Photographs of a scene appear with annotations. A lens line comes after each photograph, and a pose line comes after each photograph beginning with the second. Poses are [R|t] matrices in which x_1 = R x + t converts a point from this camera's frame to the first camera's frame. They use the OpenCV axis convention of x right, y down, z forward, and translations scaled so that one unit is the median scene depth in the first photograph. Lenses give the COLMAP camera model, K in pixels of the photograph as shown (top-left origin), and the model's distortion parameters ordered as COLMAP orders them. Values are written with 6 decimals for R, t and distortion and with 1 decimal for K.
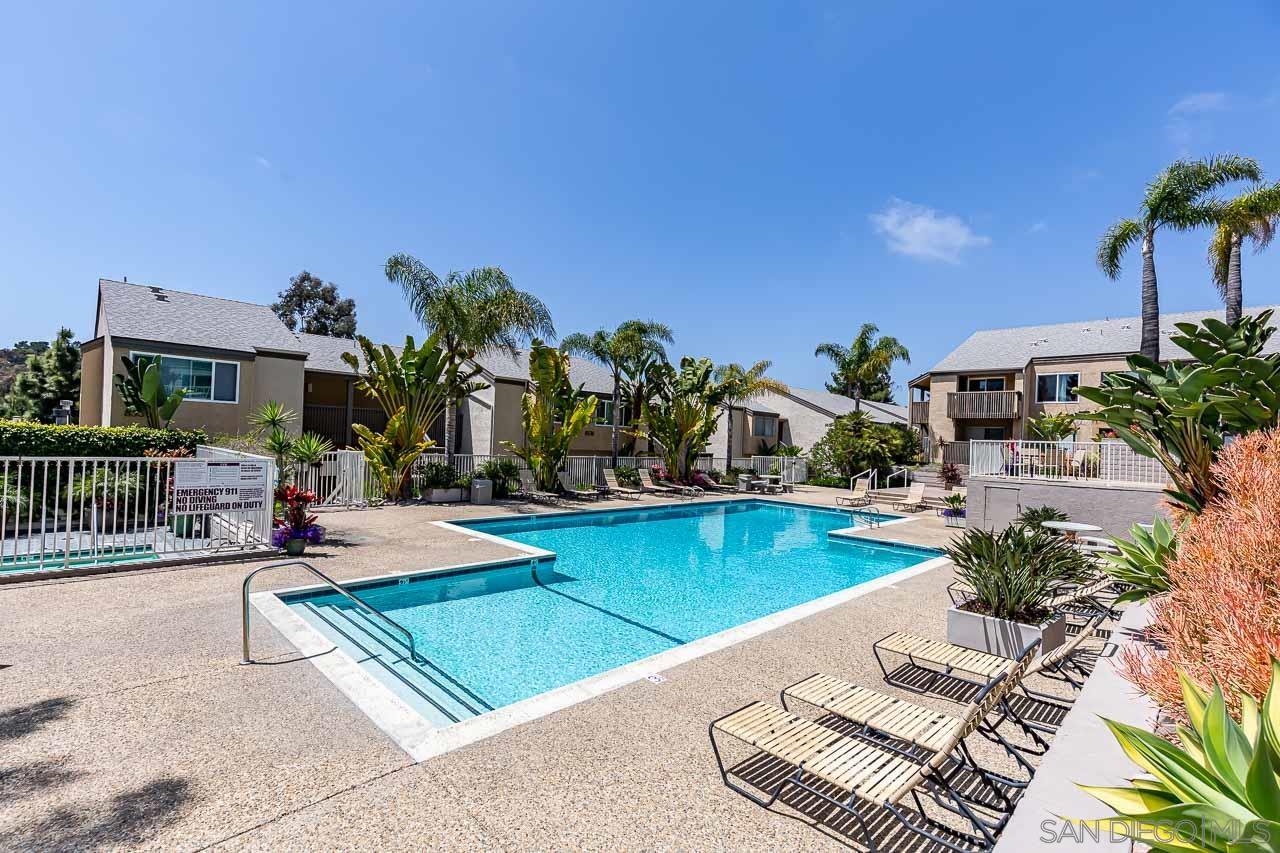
lens RADIAL K [[586.7, 0, 640.0], [0, 586.7, 426.5], [0, 0, 1]] dist [0.001820, 0.000462]
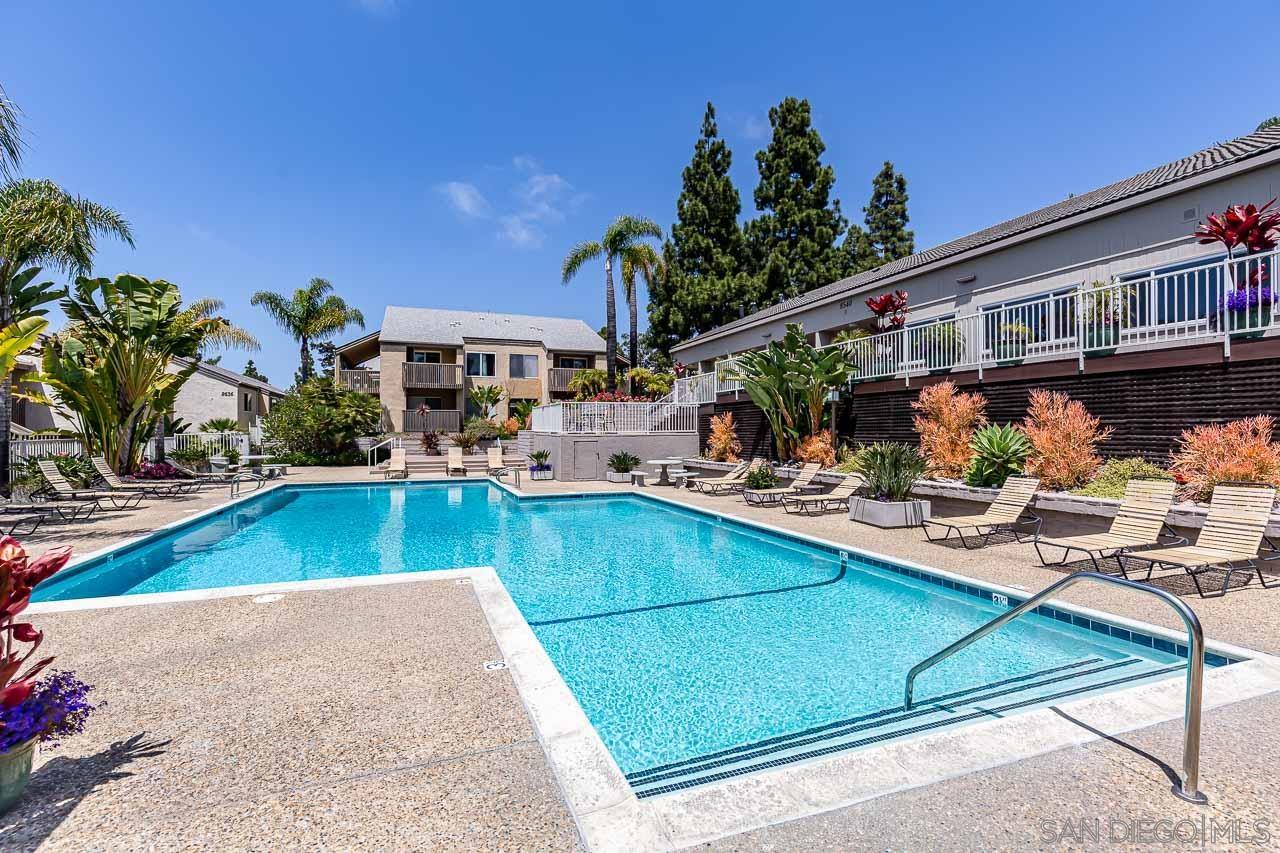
lens RADIAL K [[582.0, 0, 622.0], [0, 582.0, 427.2], [0, 0, 1]] dist [0.002105, 0.000308]
pose [[0.410374, -0.032354, 0.911343, -0.313177], [-0.000938, 0.999355, 0.035901, 0.023082], [-0.911917, -0.015588, 0.410079, 0.303839]]
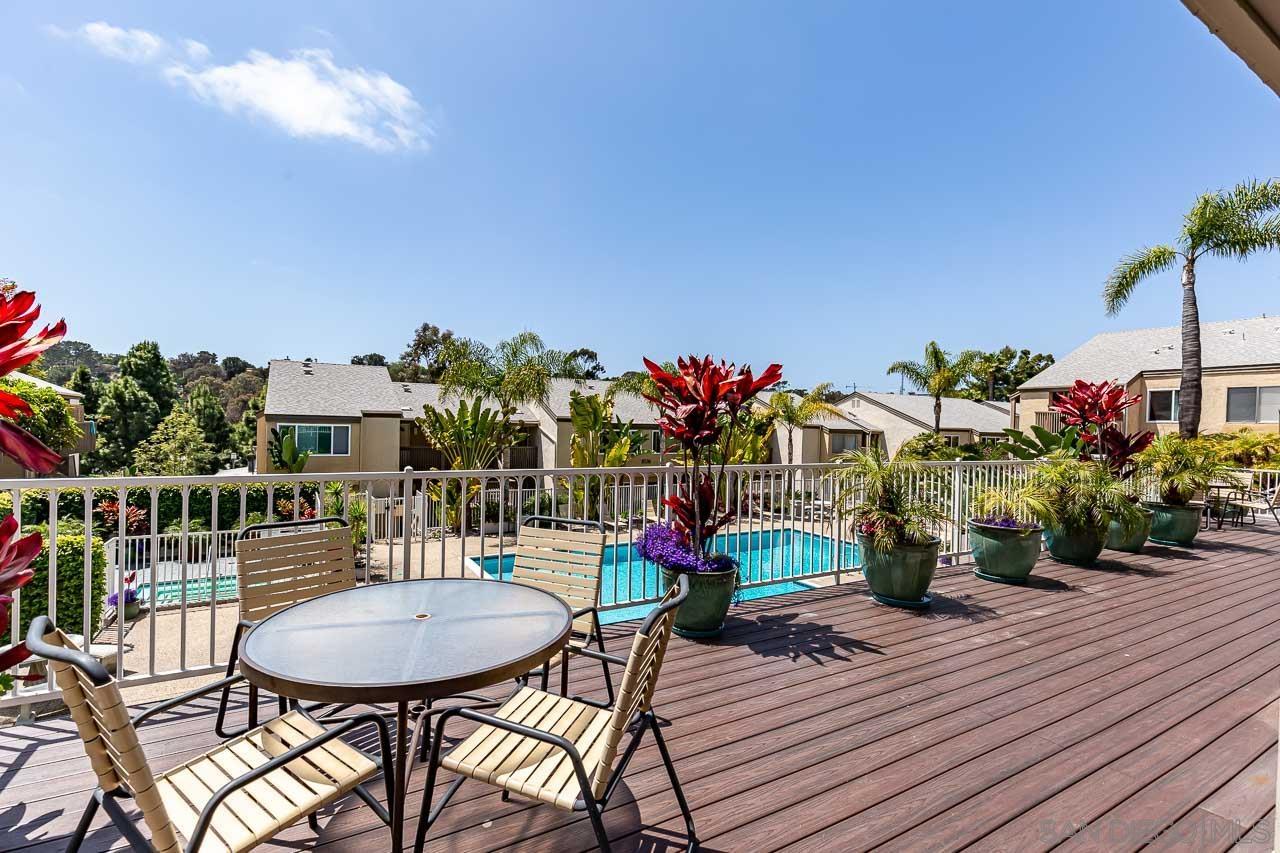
lens RADIAL K [[582.0, 0, 622.0], [0, 582.0, 427.2], [0, 0, 1]] dist [0.002105, 0.000308]
pose [[0.965059, -0.016905, -0.261487, 0.171534], [0.019394, 0.999788, 0.006943, -0.066776], [0.261314, -0.011772, 0.965182, -0.075400]]
